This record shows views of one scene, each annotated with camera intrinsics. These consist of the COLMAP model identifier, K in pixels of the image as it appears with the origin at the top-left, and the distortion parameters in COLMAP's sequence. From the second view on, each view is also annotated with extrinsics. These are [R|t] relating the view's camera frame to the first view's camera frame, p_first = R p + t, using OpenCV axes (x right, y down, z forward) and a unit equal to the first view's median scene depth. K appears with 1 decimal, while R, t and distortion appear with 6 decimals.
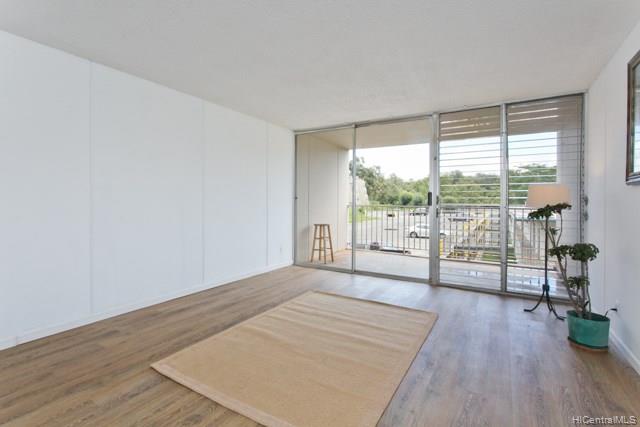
lens RADIAL K [[305.3, 0, 324.2], [0, 305.3, 202.2], [0, 0, 1]] dist [0.000936, 0.000167]
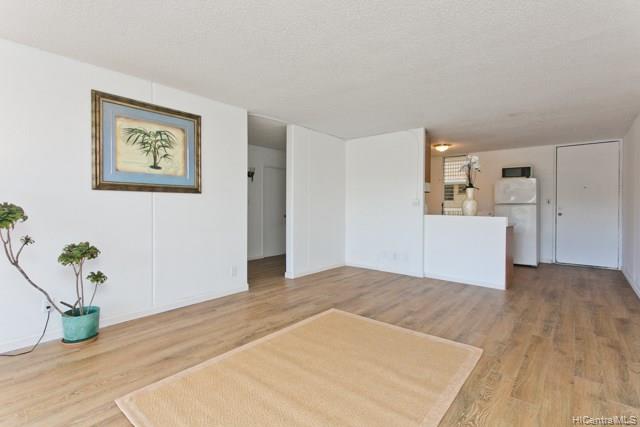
lens RADIAL K [[323.8, 0, 331.3], [0, 323.8, 215.0], [0, 0, 1]] dist [0.002902, 0.000417]
pose [[-0.992212, -0.015419, 0.123602, -0.114421], [-0.011413, 0.999388, 0.033057, -0.008706], [-0.124036, 0.031389, -0.991781, 1.801359]]
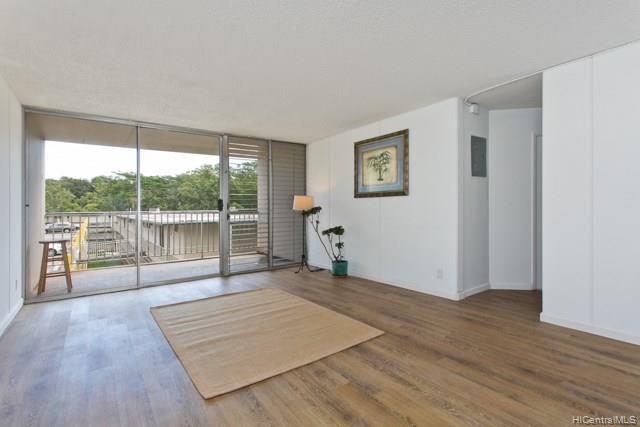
lens RADIAL K [[305.6, 0, 320.0], [0, 305.6, 213.5], [0, 0, 1]] dist [-0.001525, -0.000189]
pose [[0.387566, -0.026110, 0.921472, -0.965646], [0.013811, 0.999651, 0.022516, 0.000288], [-0.921739, 0.004000, 0.387791, 0.294281]]
